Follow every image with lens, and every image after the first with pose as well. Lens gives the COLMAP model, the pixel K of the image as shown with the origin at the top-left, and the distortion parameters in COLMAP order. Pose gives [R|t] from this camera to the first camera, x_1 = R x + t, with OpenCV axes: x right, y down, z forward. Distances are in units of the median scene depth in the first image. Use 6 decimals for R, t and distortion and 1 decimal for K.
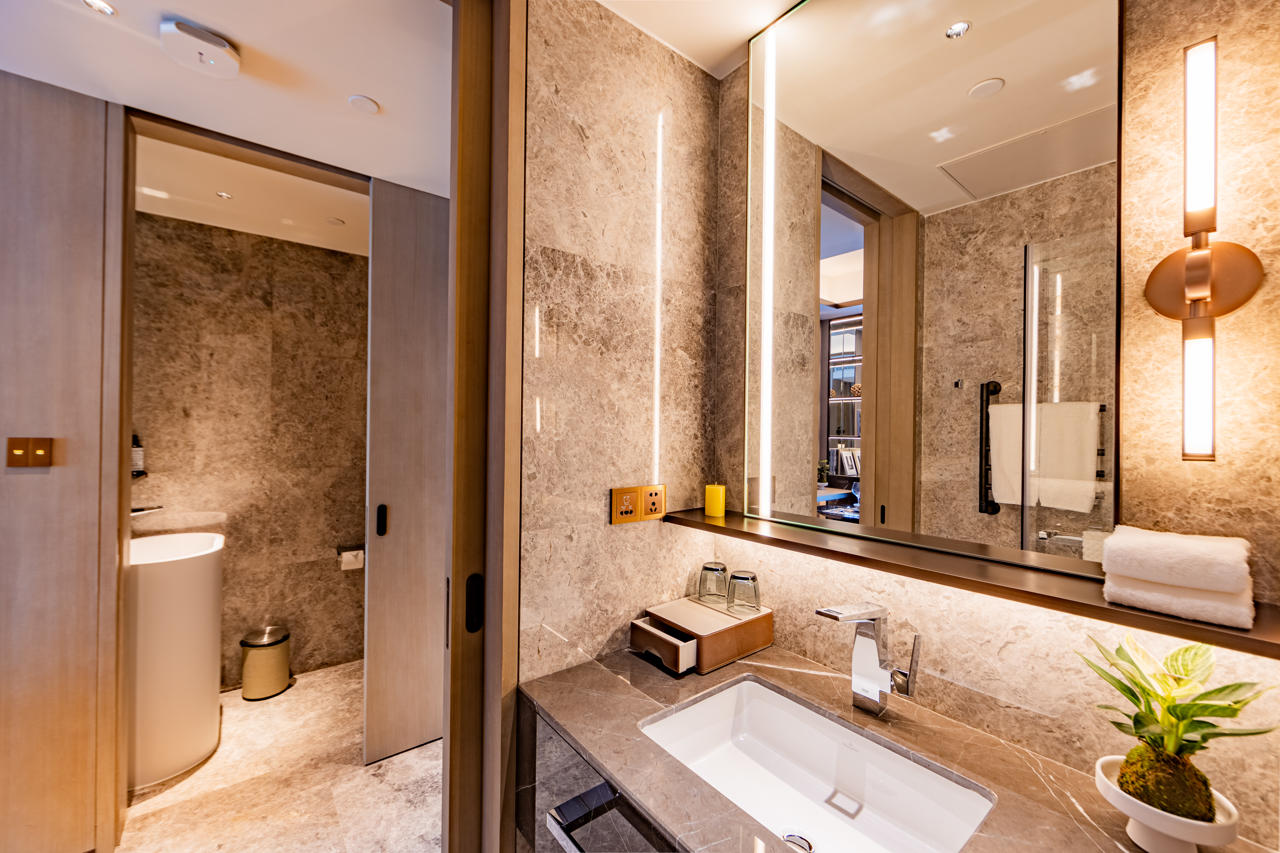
lens RADIAL K [[500.5, 0, 640.0], [0, 500.5, 426.5], [0, 0, 1]] dist [-0.000523, -0.000031]
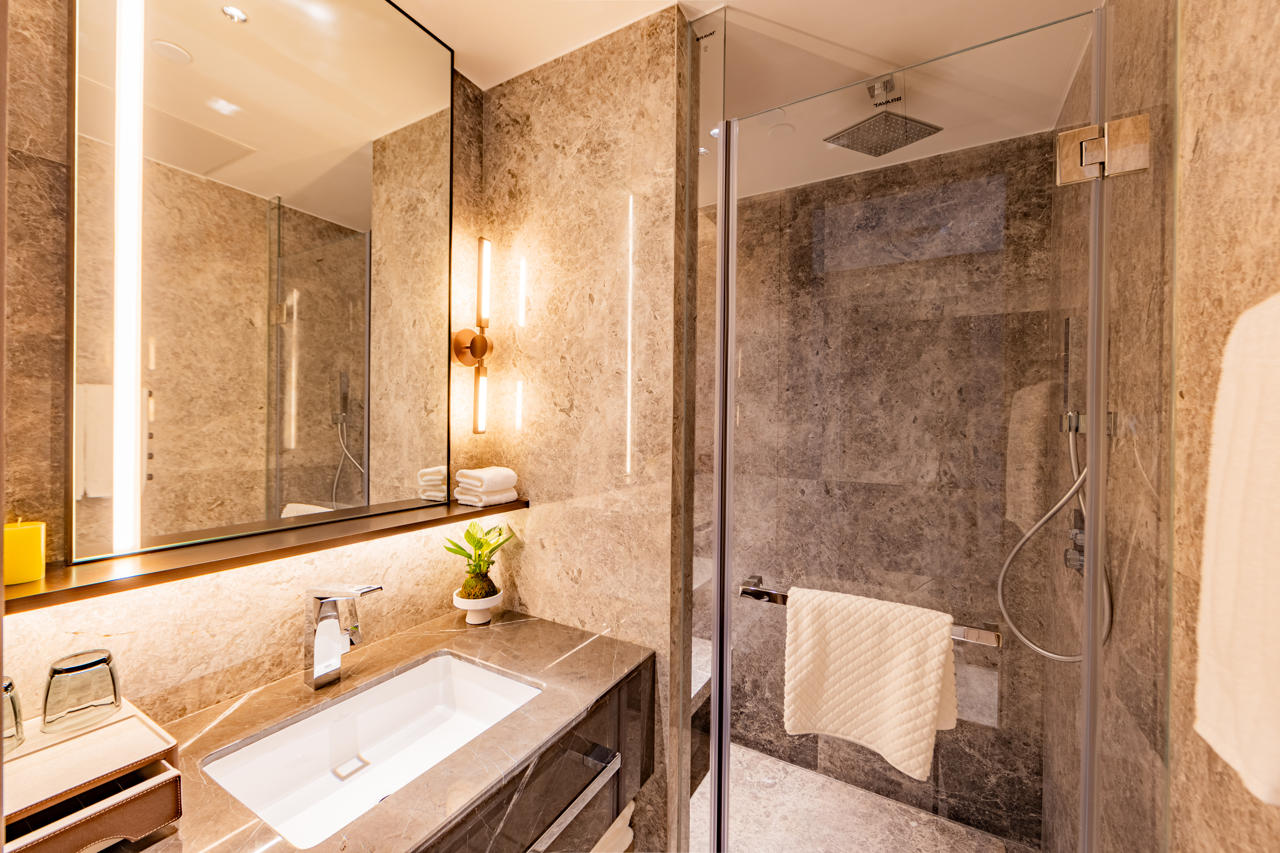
lens RADIAL K [[500.5, 0, 640.0], [0, 500.5, 426.5], [0, 0, 1]] dist [-0.000523, -0.000031]
pose [[-0.366671, -0.015667, 0.930219, -0.673481], [-0.015213, 0.999825, 0.010842, 0.002343], [-0.930226, -0.010176, -0.366845, 0.689058]]
